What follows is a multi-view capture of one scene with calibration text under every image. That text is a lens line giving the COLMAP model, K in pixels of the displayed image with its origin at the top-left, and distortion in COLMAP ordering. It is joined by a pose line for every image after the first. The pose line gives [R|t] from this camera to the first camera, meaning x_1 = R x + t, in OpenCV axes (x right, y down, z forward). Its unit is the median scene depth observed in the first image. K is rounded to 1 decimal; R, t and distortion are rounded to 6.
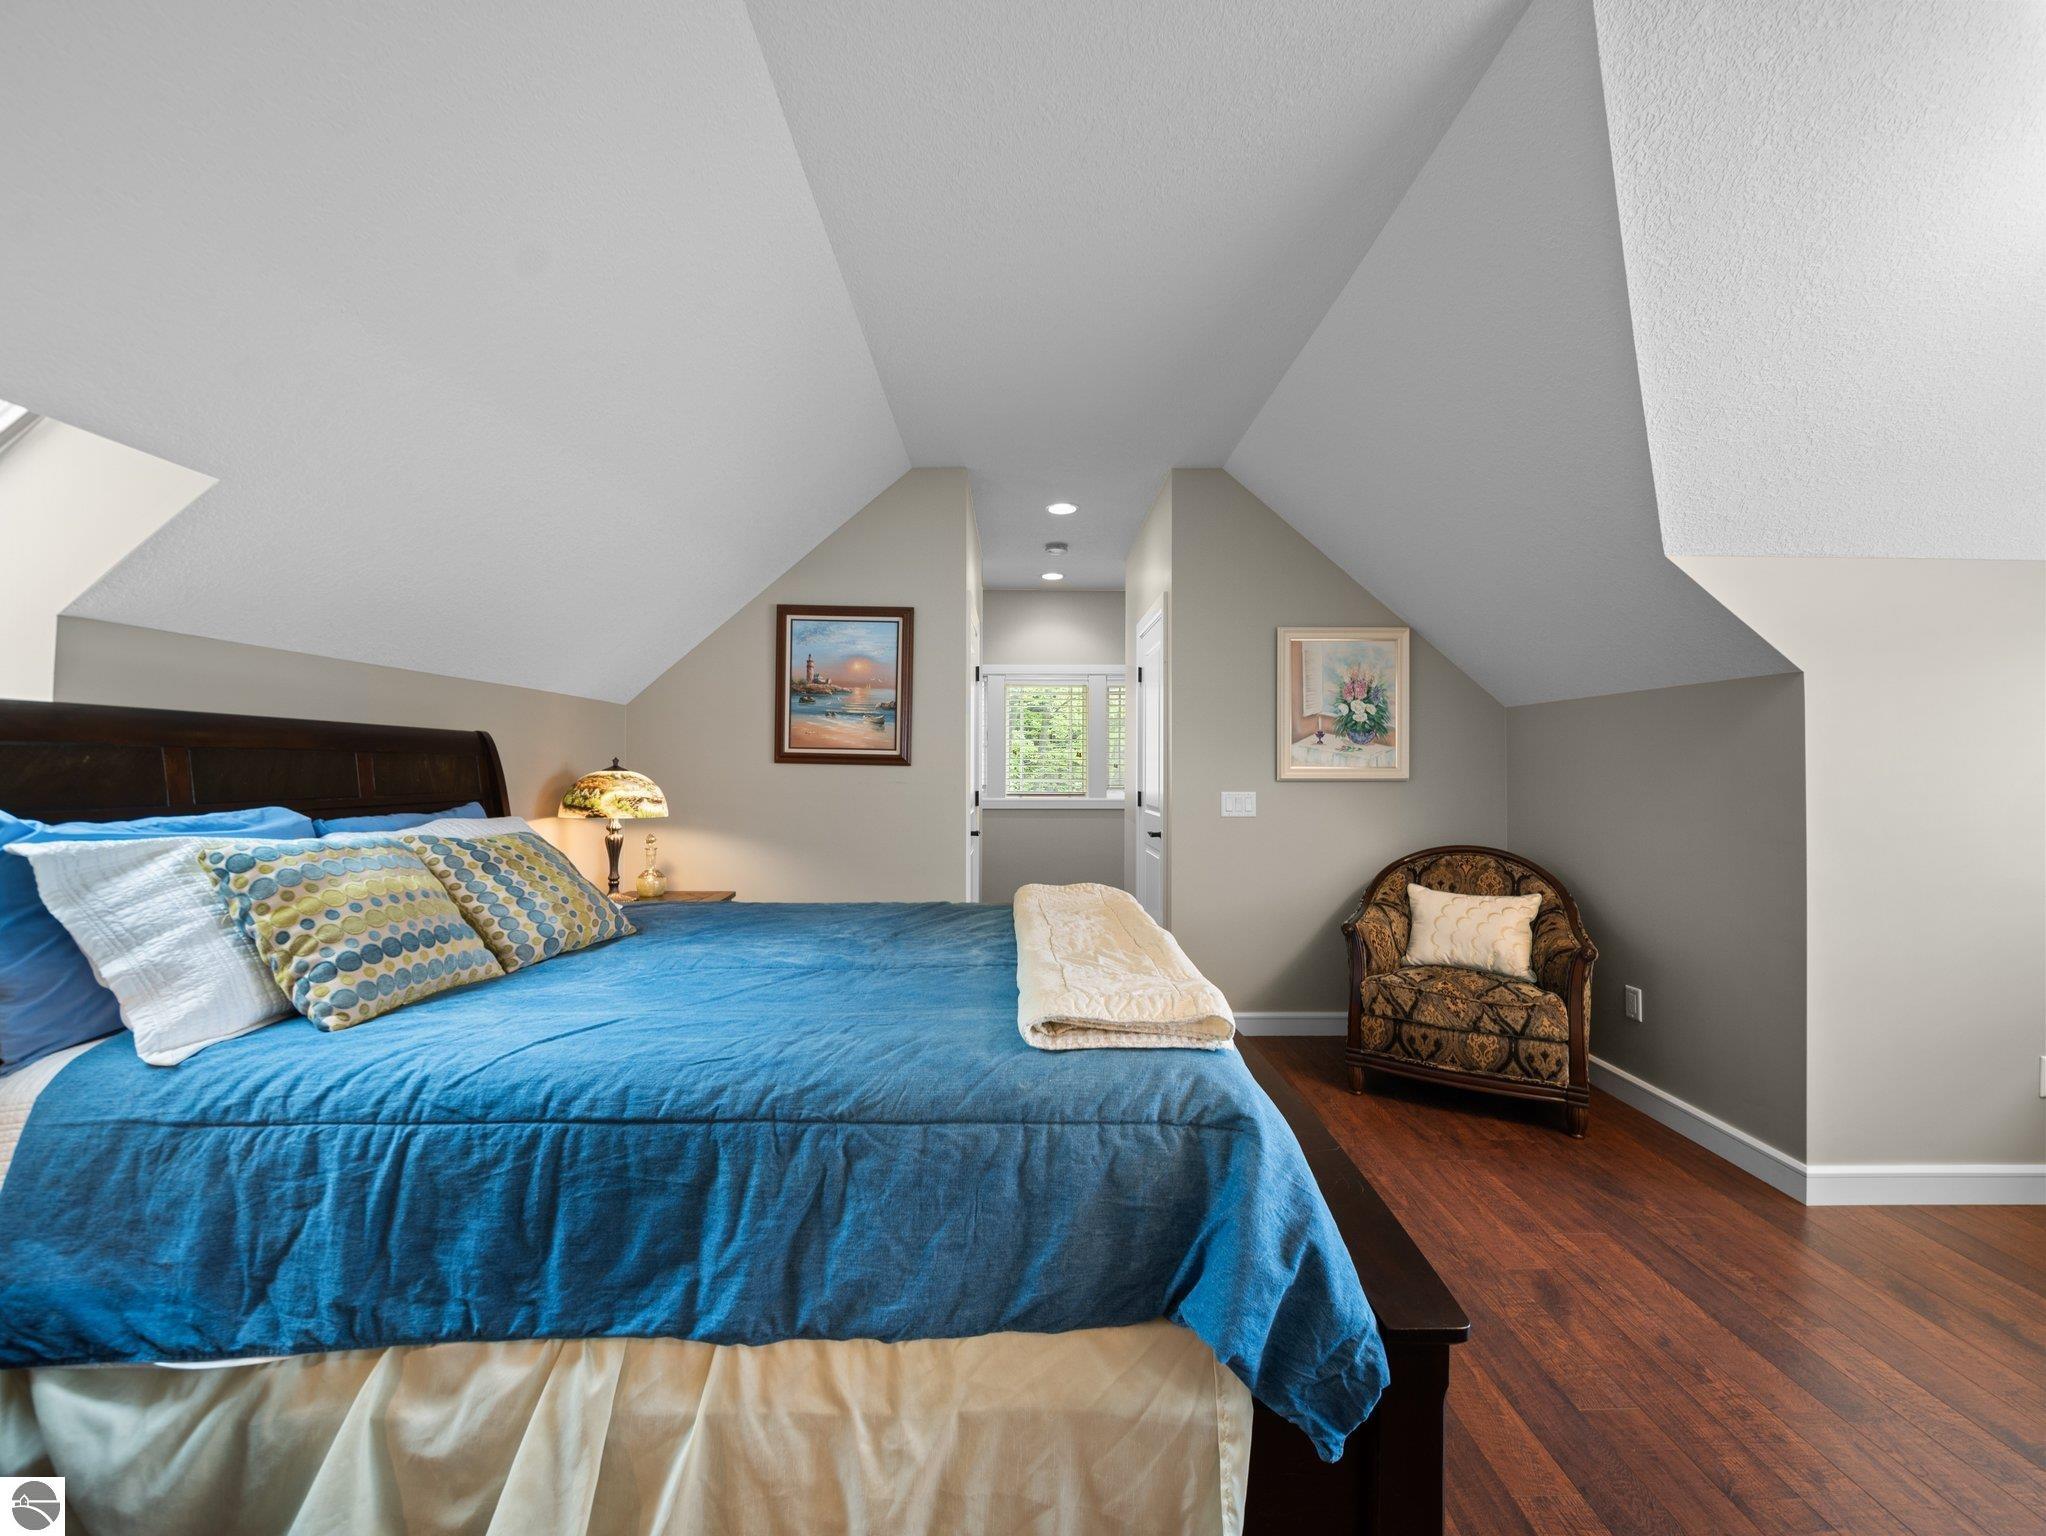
lens RADIAL K [[811.7, 0, 1025.1], [0, 811.7, 770.9], [0, 0, 1]] dist [-0.000394, 0.000078]
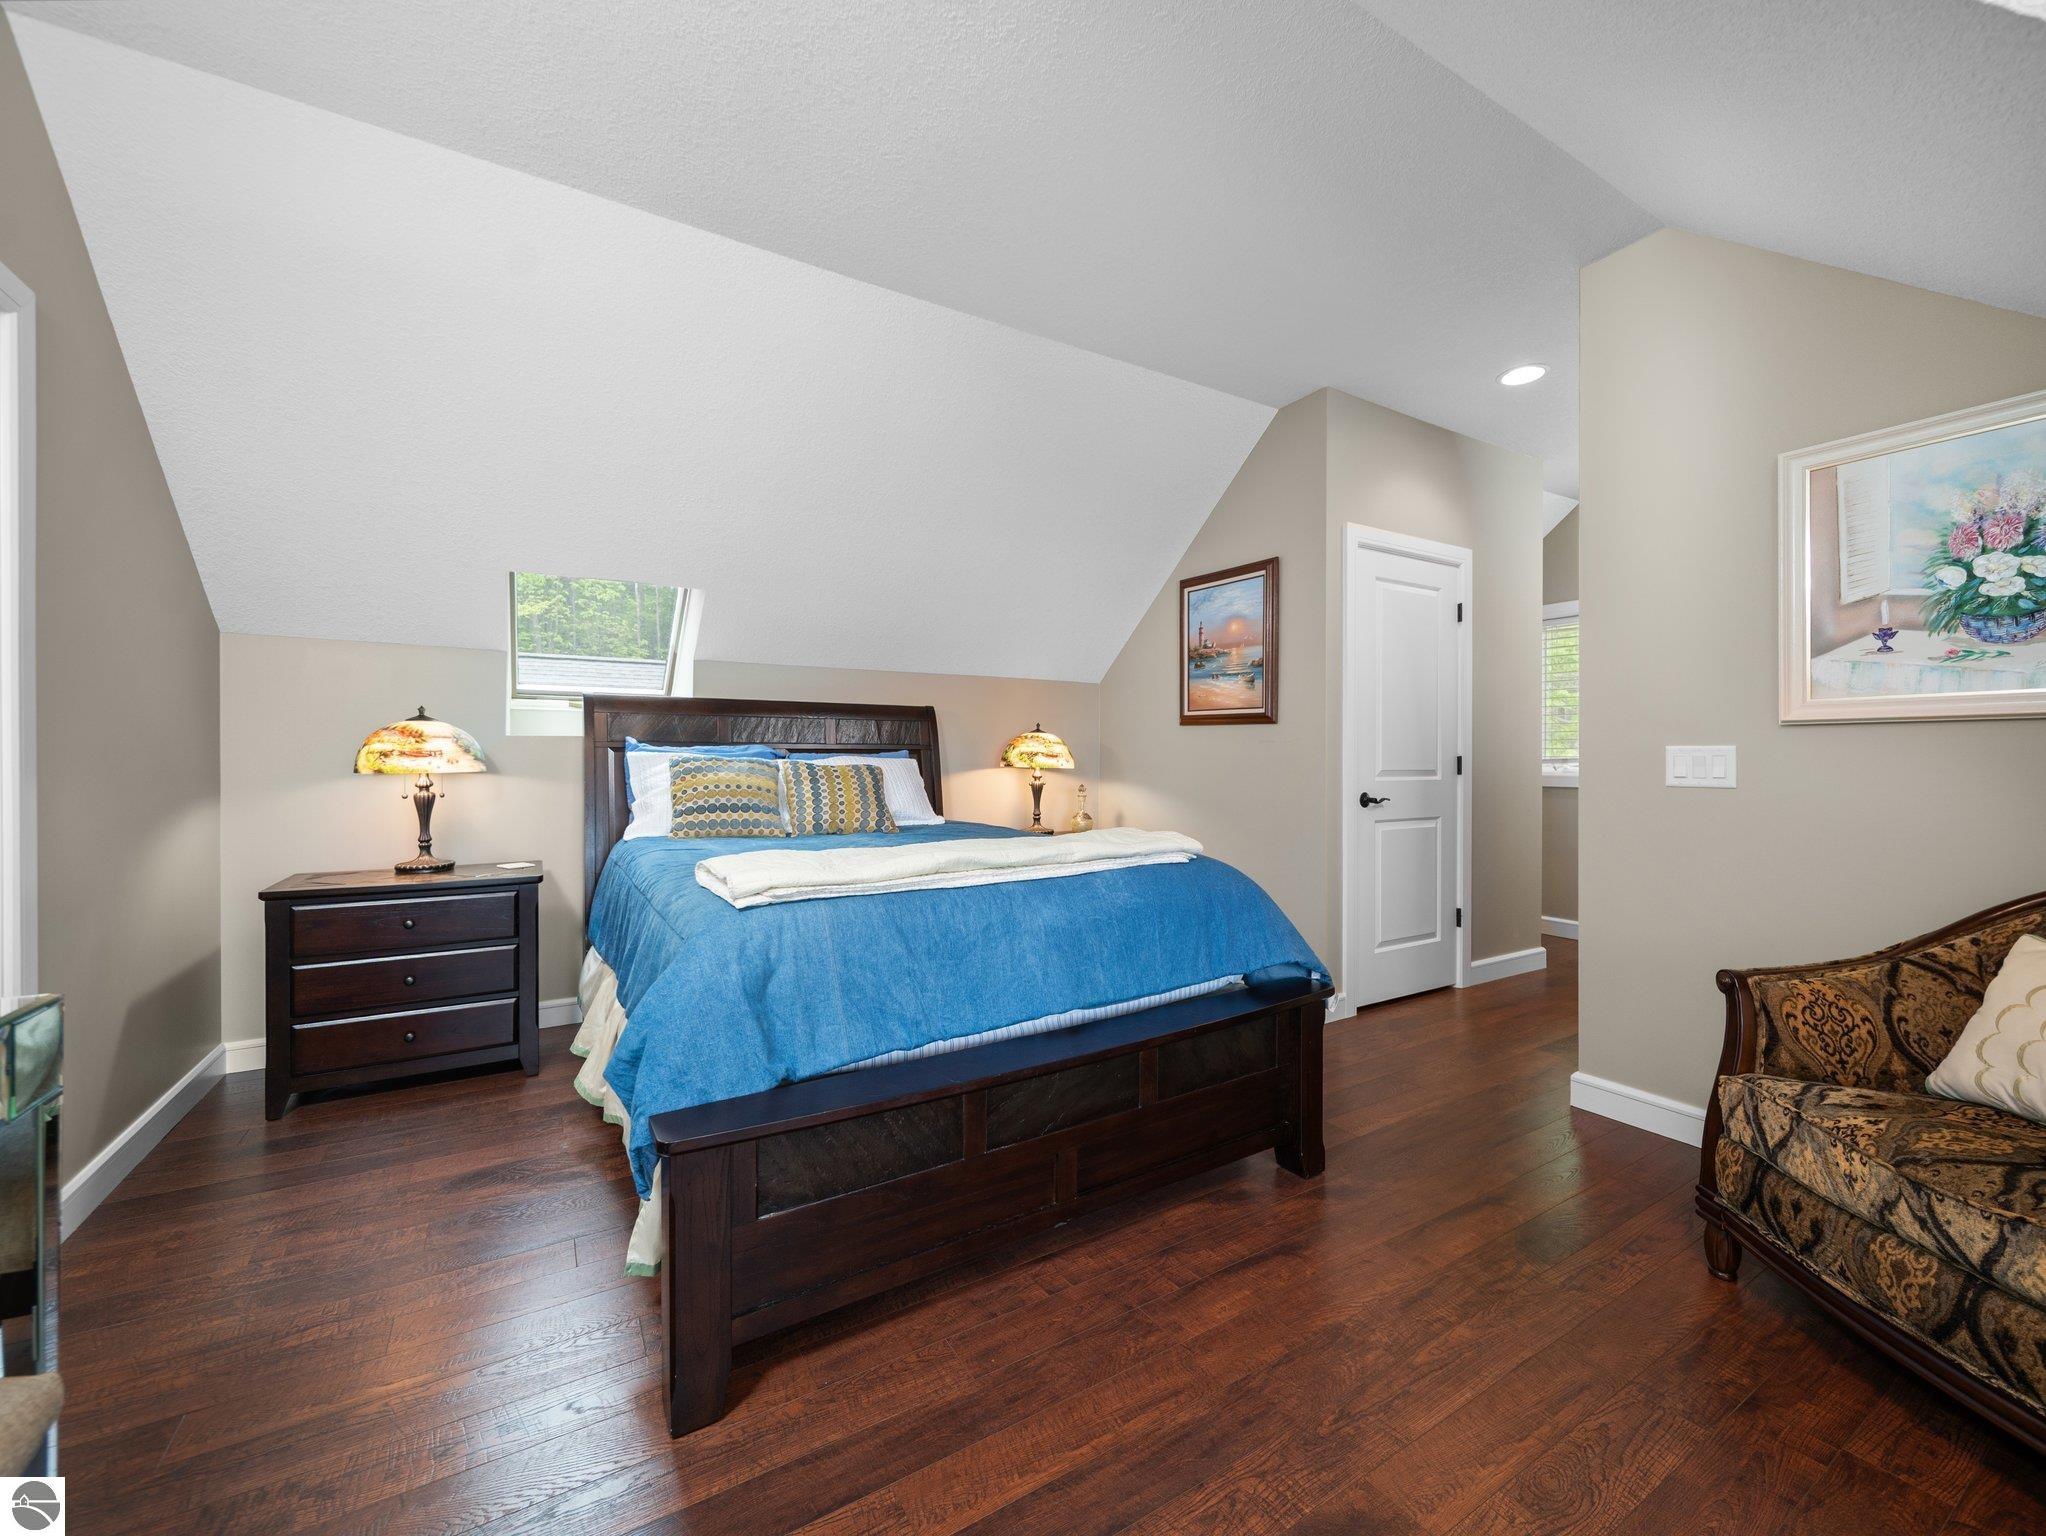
lens RADIAL K [[825.0, 0, 1023.0], [0, 825.0, 768.0], [0, 0, 1]] dist [-0.001174, -0.000376]
pose [[0.504522, 0.008425, -0.863357, 0.700451], [-0.003002, 0.999963, 0.008003, 0.050383], [0.863393, -0.001446, 0.504529, 0.324575]]
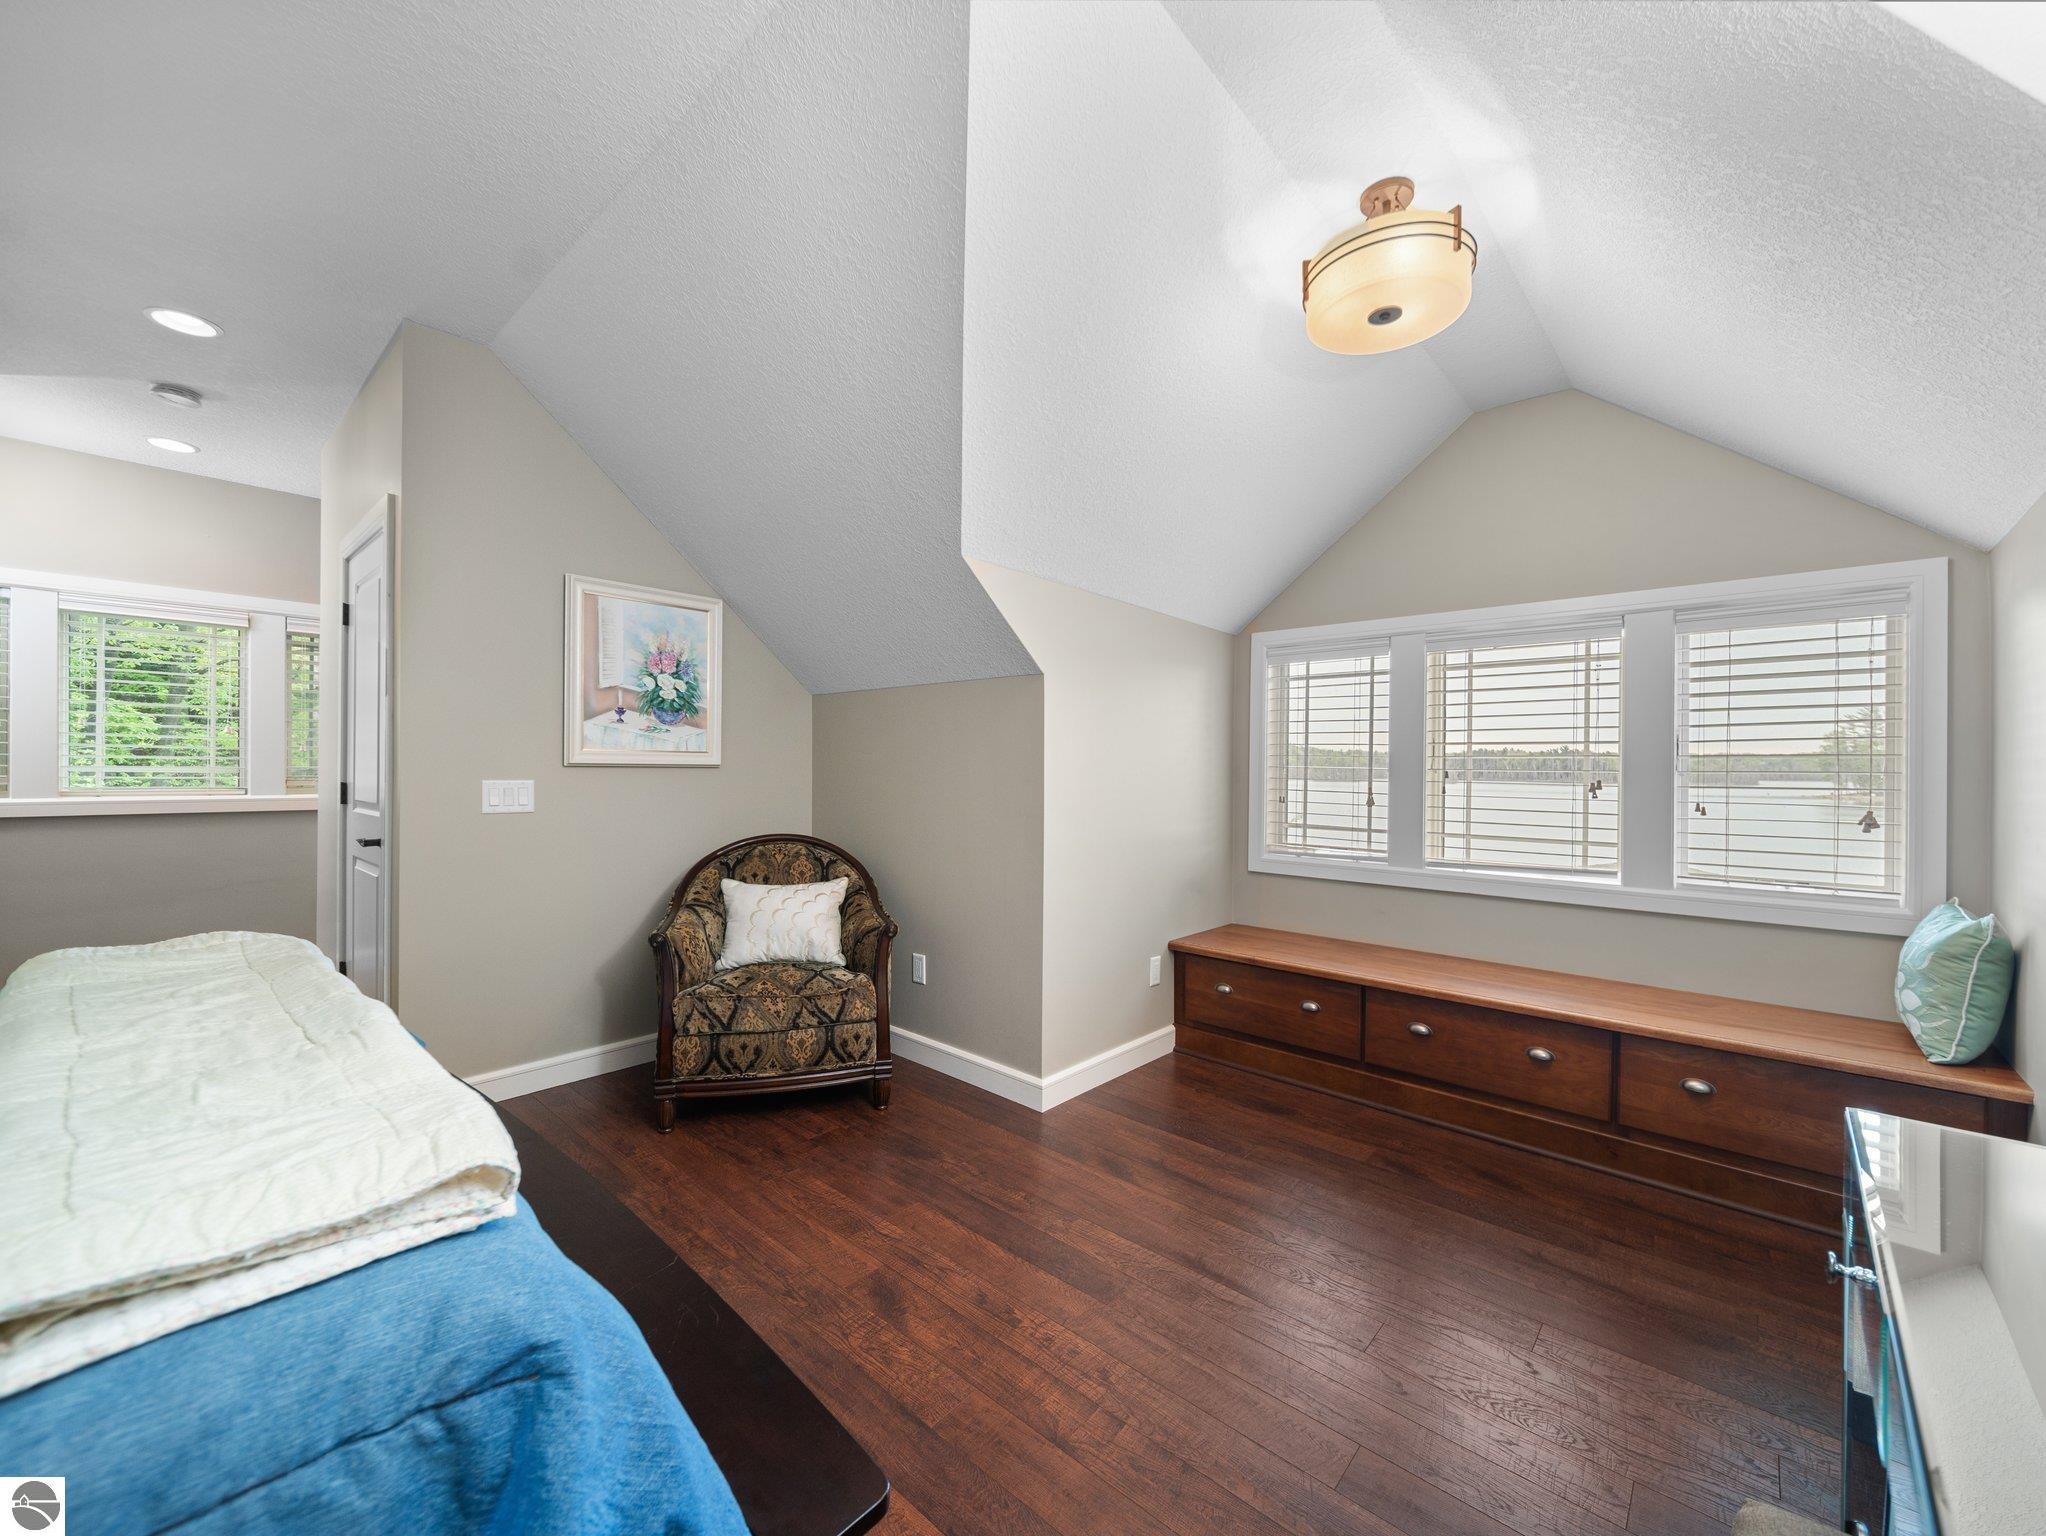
lens RADIAL K [[811.7, 0, 1025.1], [0, 811.7, 770.9], [0, 0, 1]] dist [-0.000394, 0.000078]
pose [[0.674802, 0.003993, 0.737988, 0.034860], [-0.007097, 0.999974, 0.001080, 0.016771], [-0.737965, -0.005966, 0.674813, 0.160901]]
